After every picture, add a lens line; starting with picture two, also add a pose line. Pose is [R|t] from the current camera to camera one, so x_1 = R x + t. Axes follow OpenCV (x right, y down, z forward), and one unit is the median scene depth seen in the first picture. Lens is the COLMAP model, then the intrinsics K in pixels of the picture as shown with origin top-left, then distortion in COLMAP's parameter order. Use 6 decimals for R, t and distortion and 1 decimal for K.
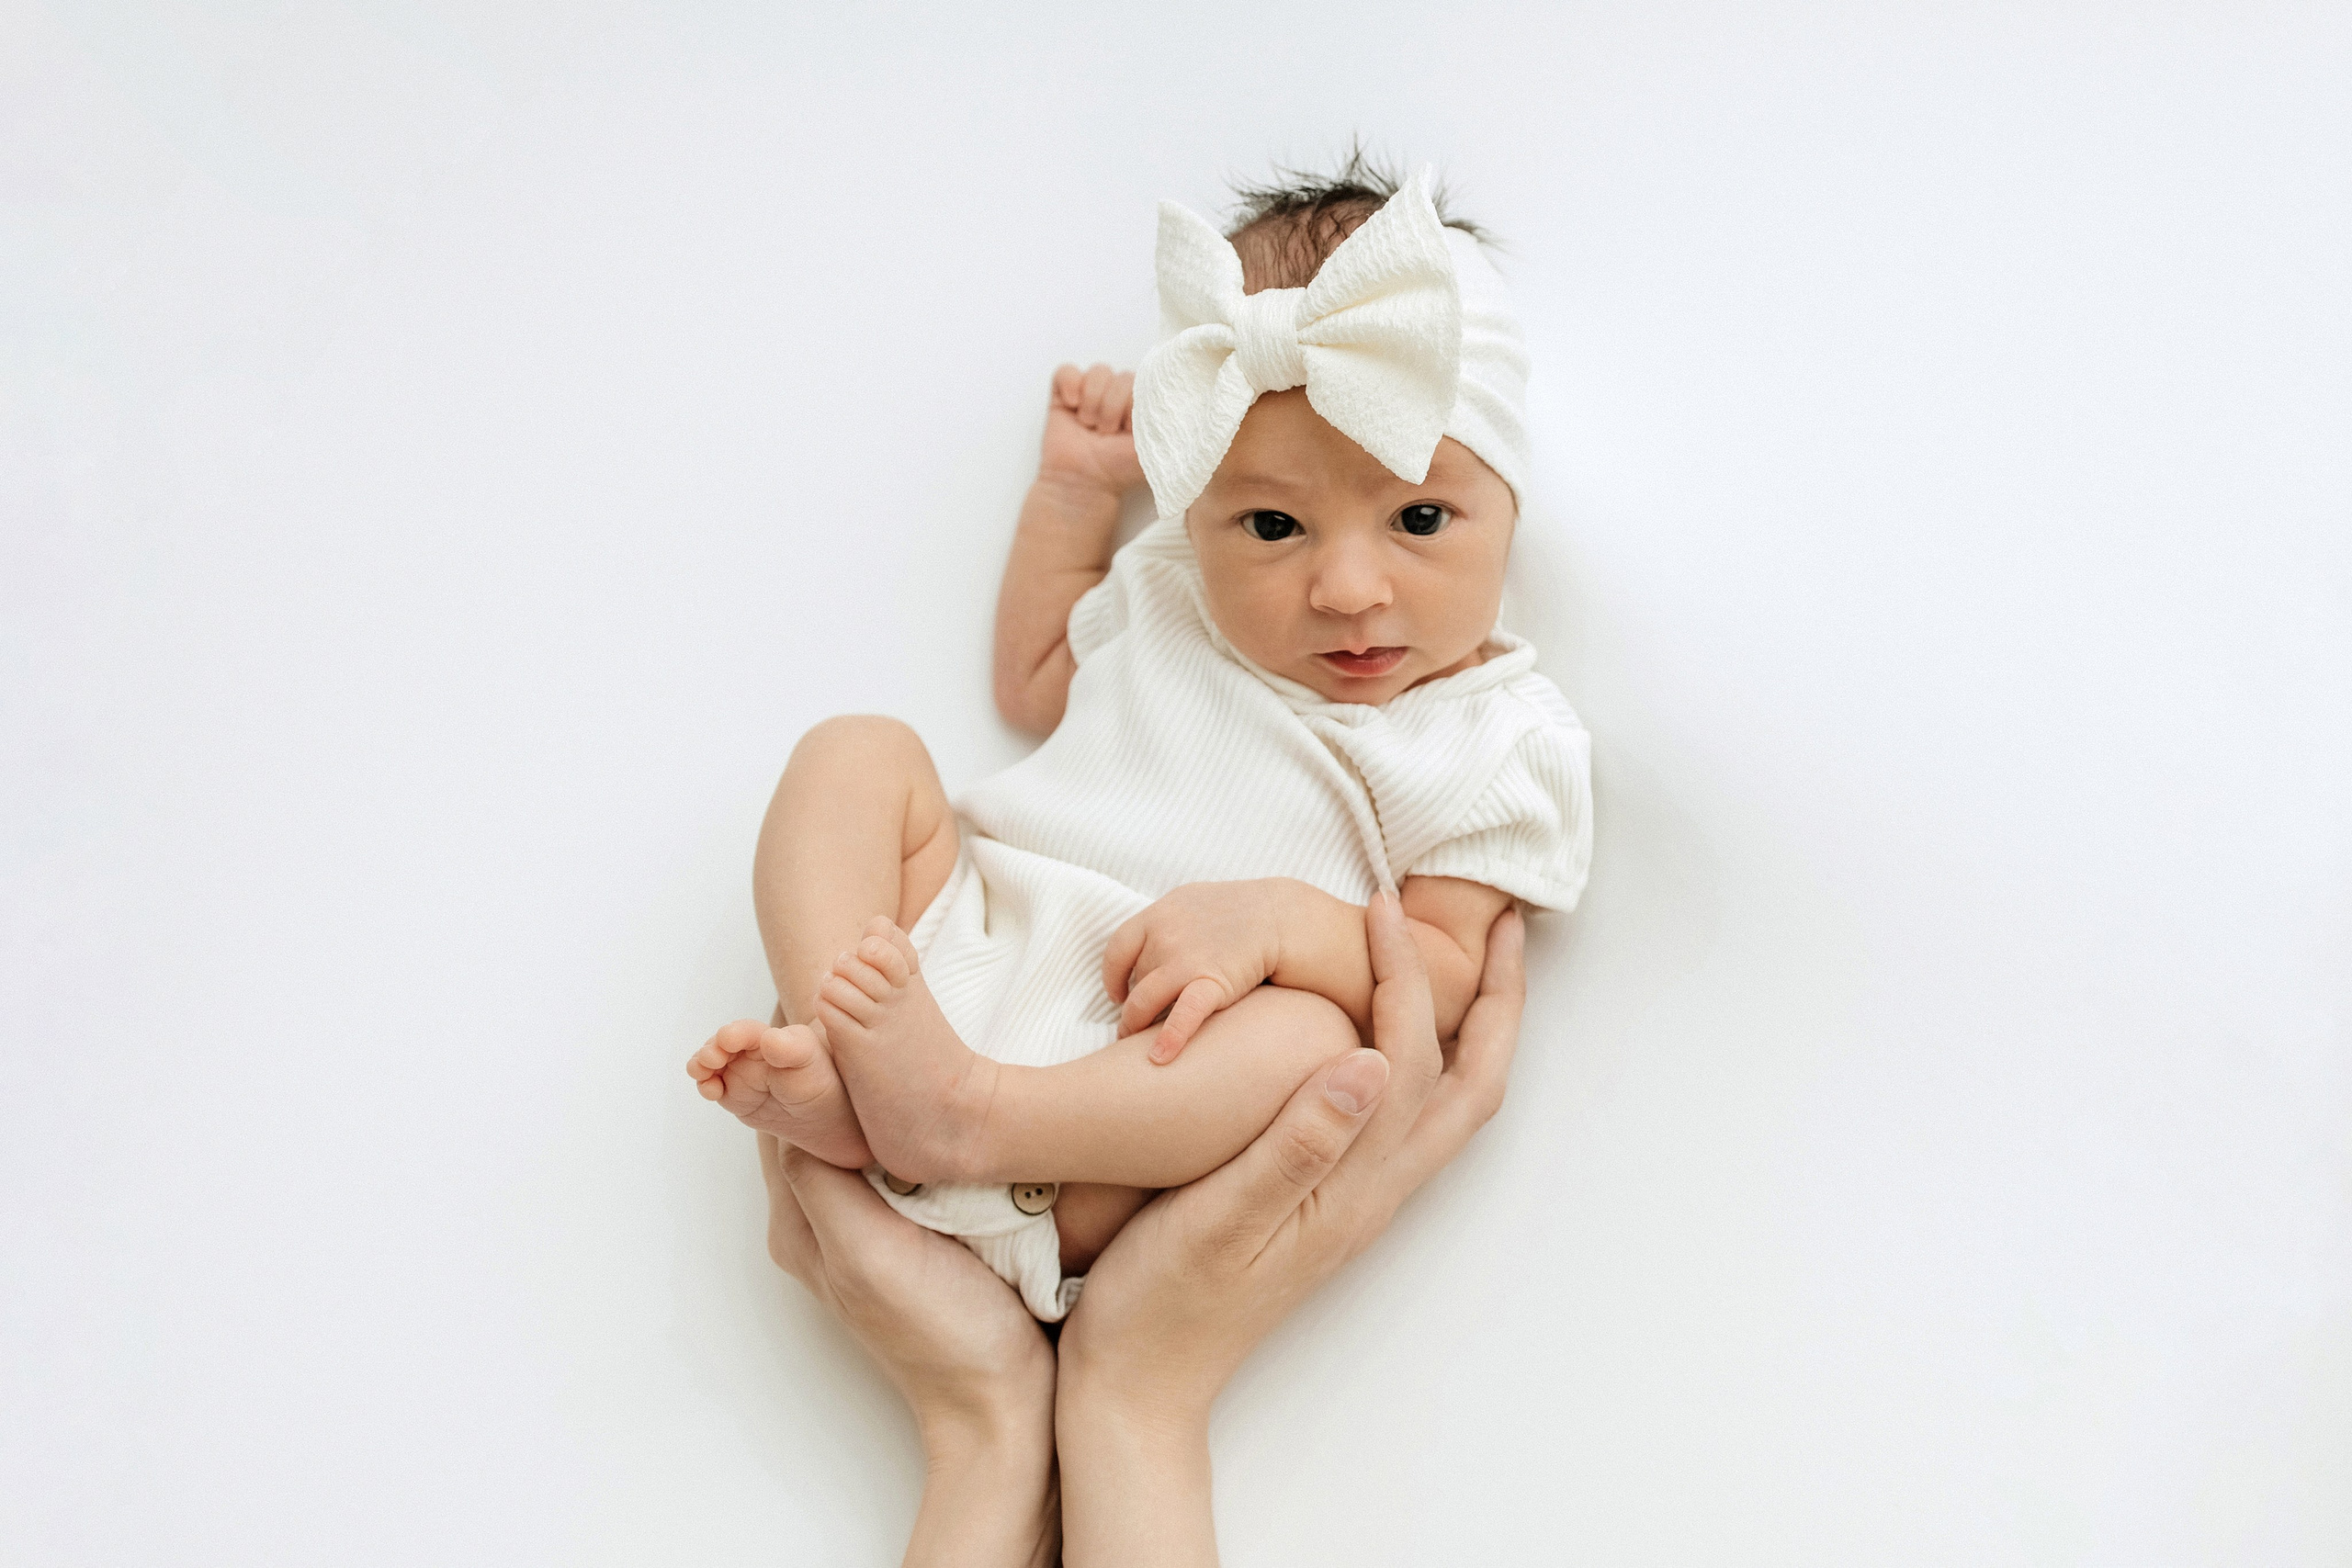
lens RADIAL K [[2323.8, 0, 1176.0], [0, 2323.8, 784.0], [0, 0, 1]] dist [-0.000930, -0.004733]
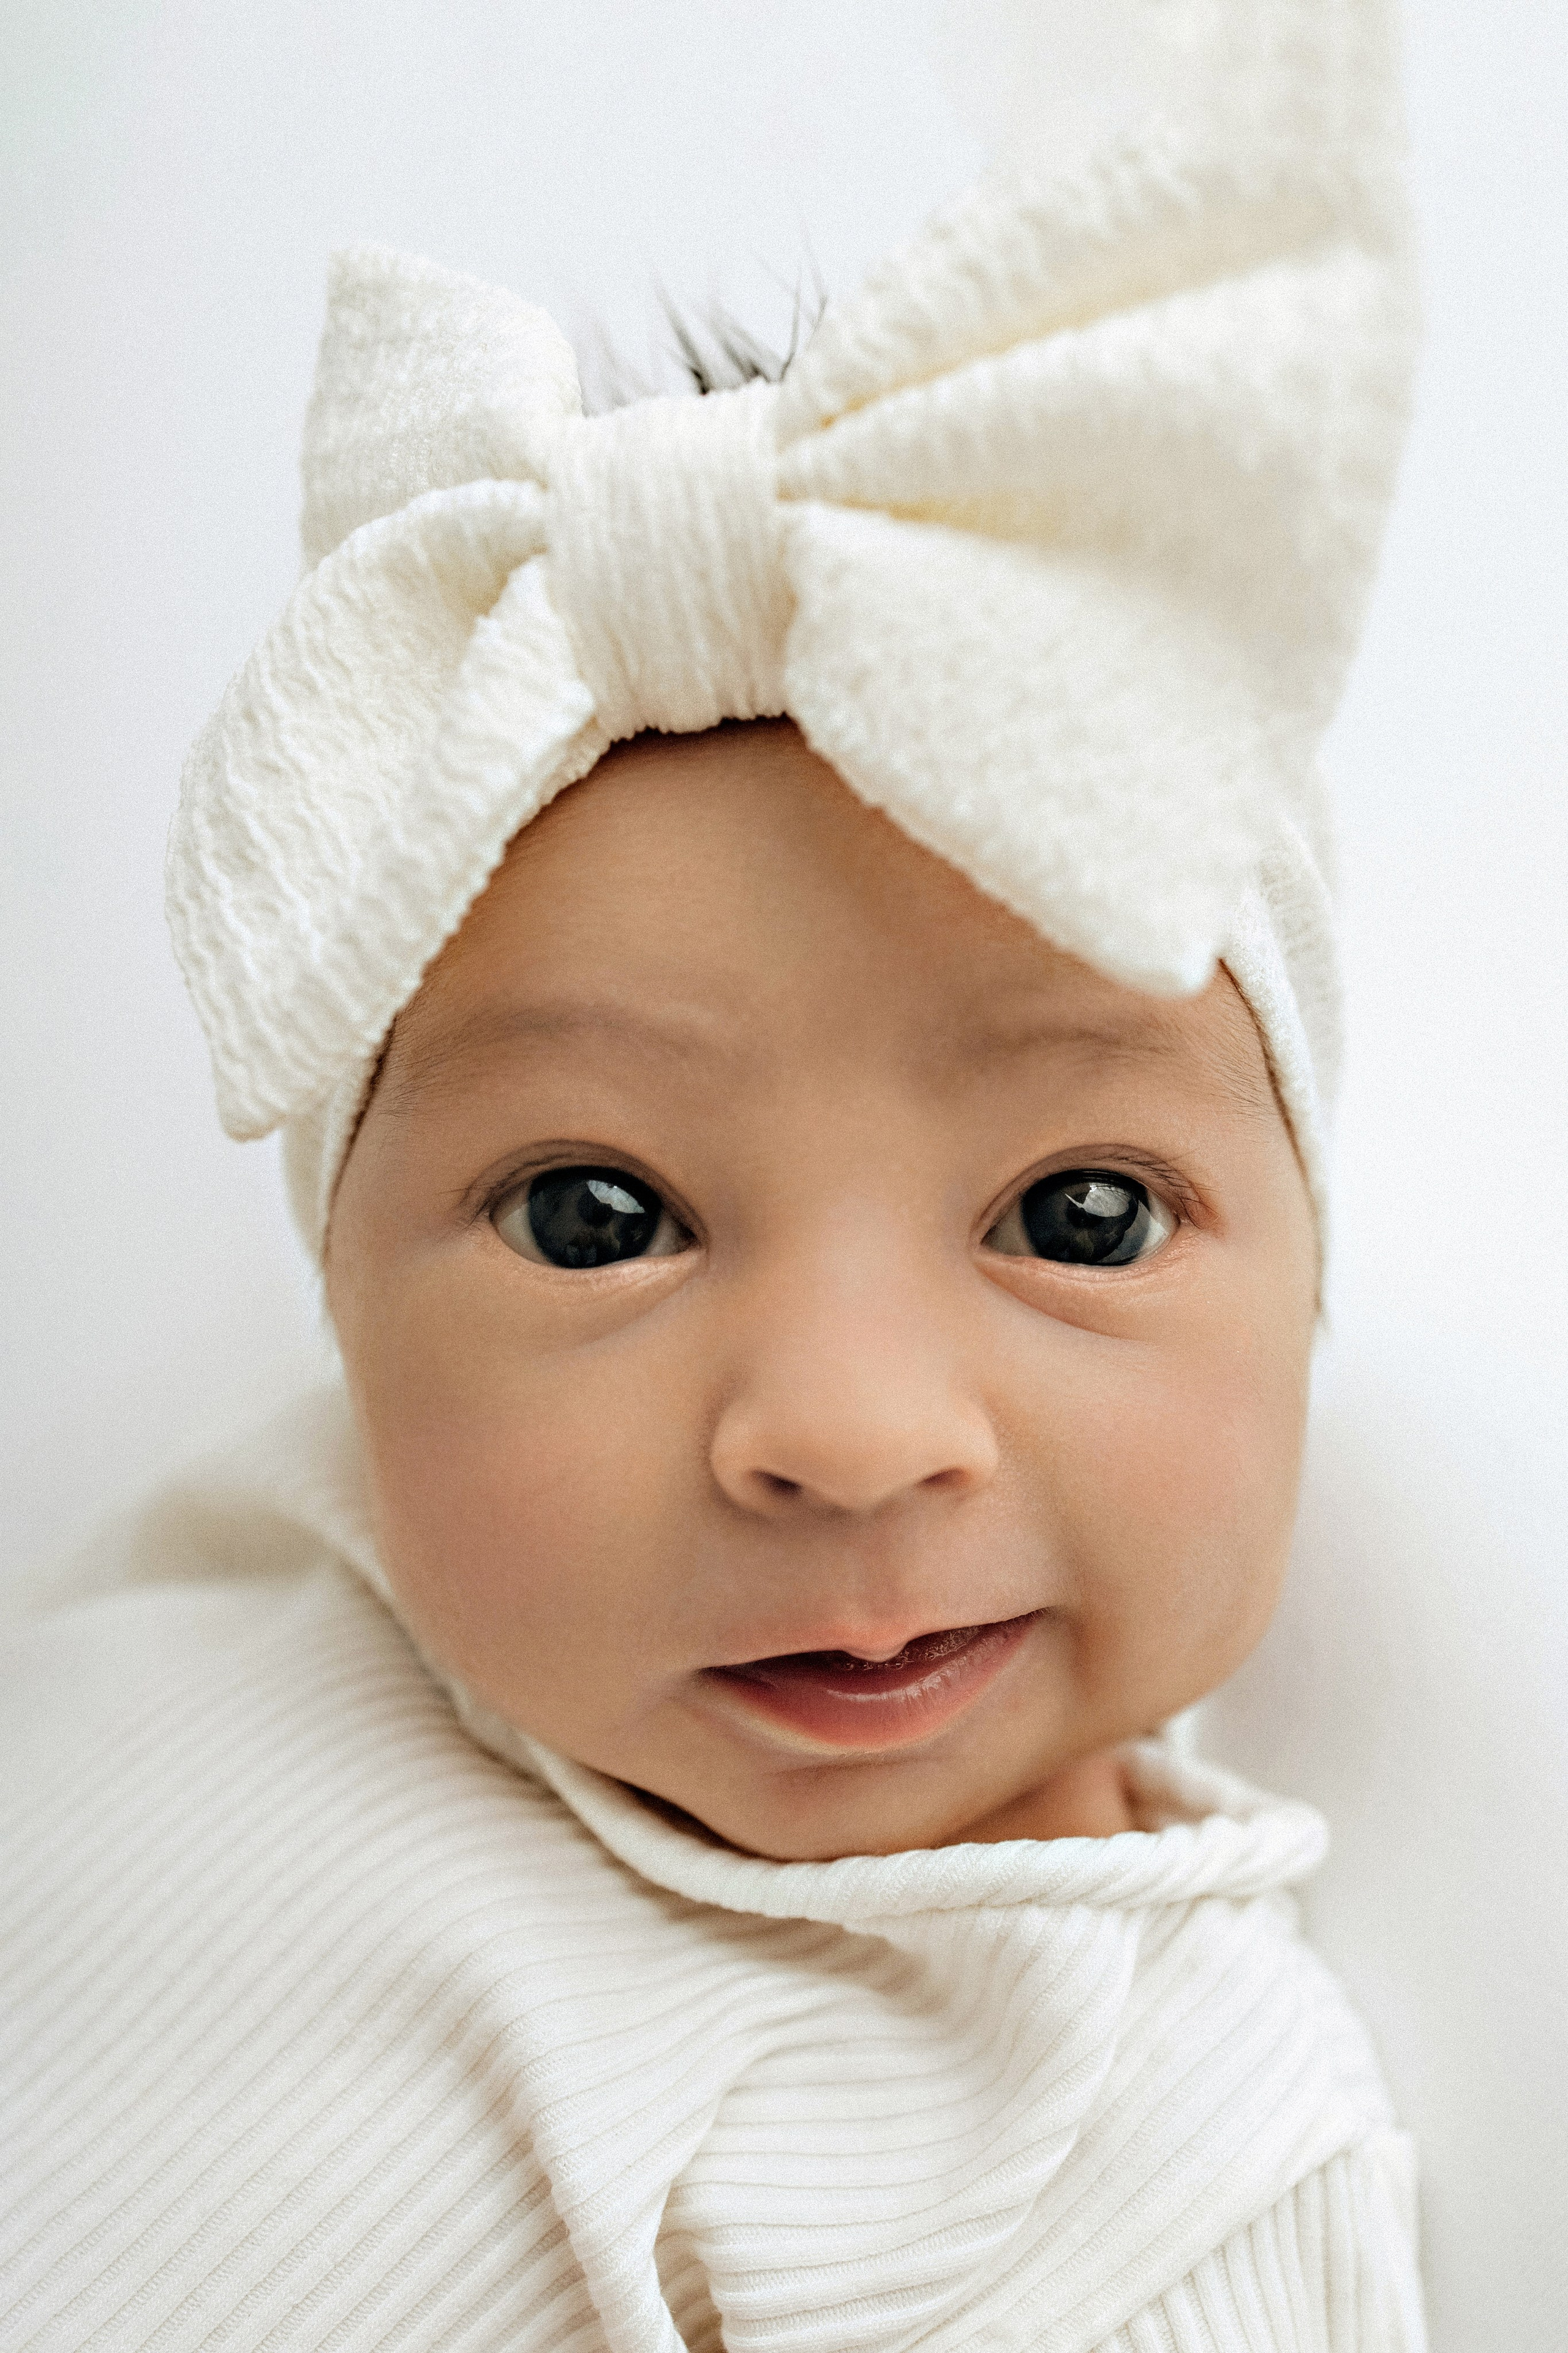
lens RADIAL K [[2324.8, 0, 784.0], [0, 2324.8, 1176.5], [0, 0, 1]] dist [-0.000930, -0.004733]
pose [[0.977397, 0.109032, 0.181130, 0.010128], [-0.039512, 0.935864, -0.350138, -0.010137], [-0.207689, 0.335067, 0.919019, 0.732138]]
